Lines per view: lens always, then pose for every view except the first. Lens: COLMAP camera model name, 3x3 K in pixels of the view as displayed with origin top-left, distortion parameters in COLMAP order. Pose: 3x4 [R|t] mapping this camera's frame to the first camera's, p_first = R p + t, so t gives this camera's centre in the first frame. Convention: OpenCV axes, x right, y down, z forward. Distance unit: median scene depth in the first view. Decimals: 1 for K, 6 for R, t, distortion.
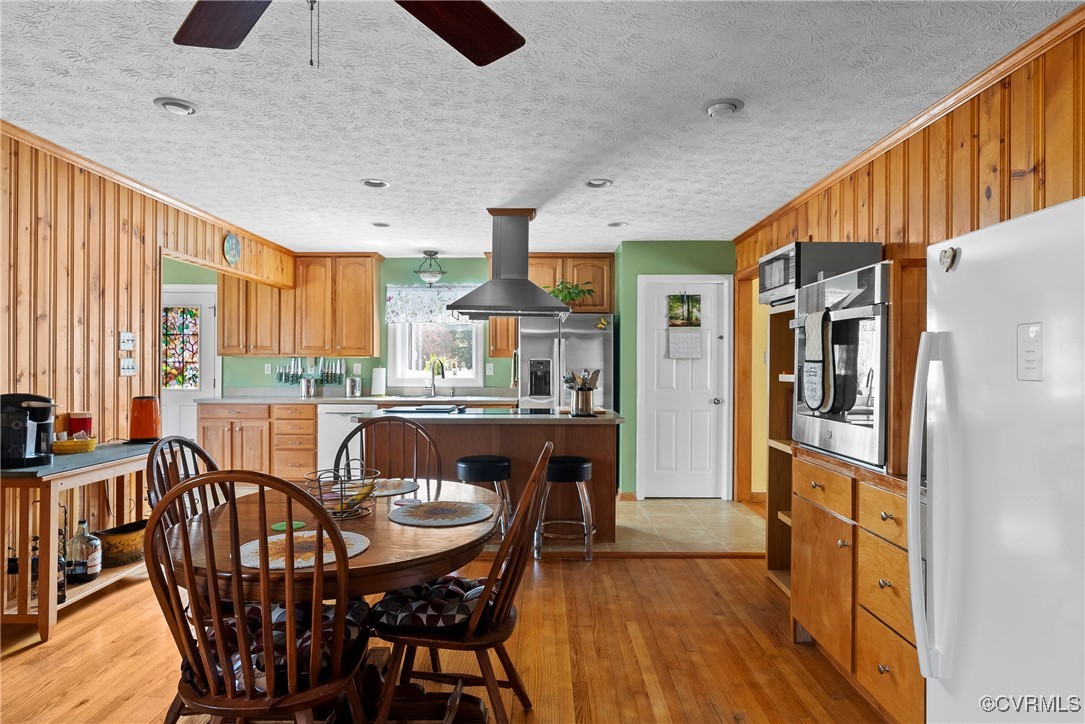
lens RADIAL K [[649.6, 0, 549.4], [0, 649.6, 365.2], [0, 0, 1]] dist [-0.008721, 0.007207]
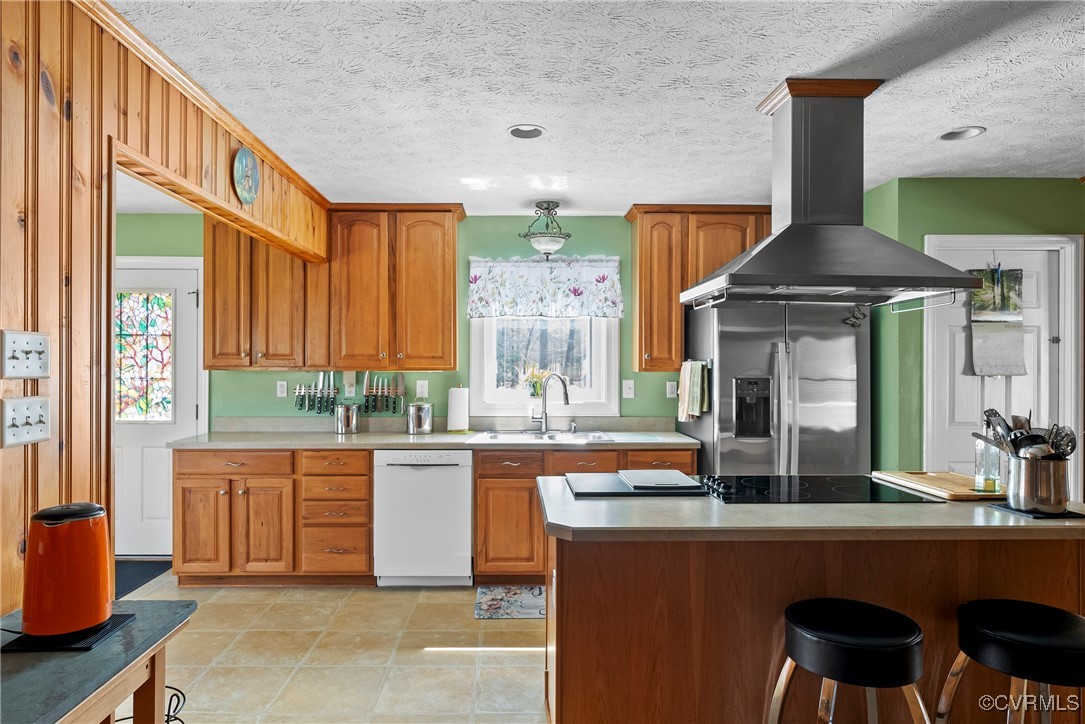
lens RADIAL K [[649.6, 0, 521.6], [0, 649.6, 362.9], [0, 0, 1]] dist [-0.008721, 0.007207]
pose [[0.999713, -0.001777, 0.023895, -0.241243], [0.001826, 0.999996, -0.002016, -0.020770], [-0.023891, 0.002059, 0.999712, 0.402505]]
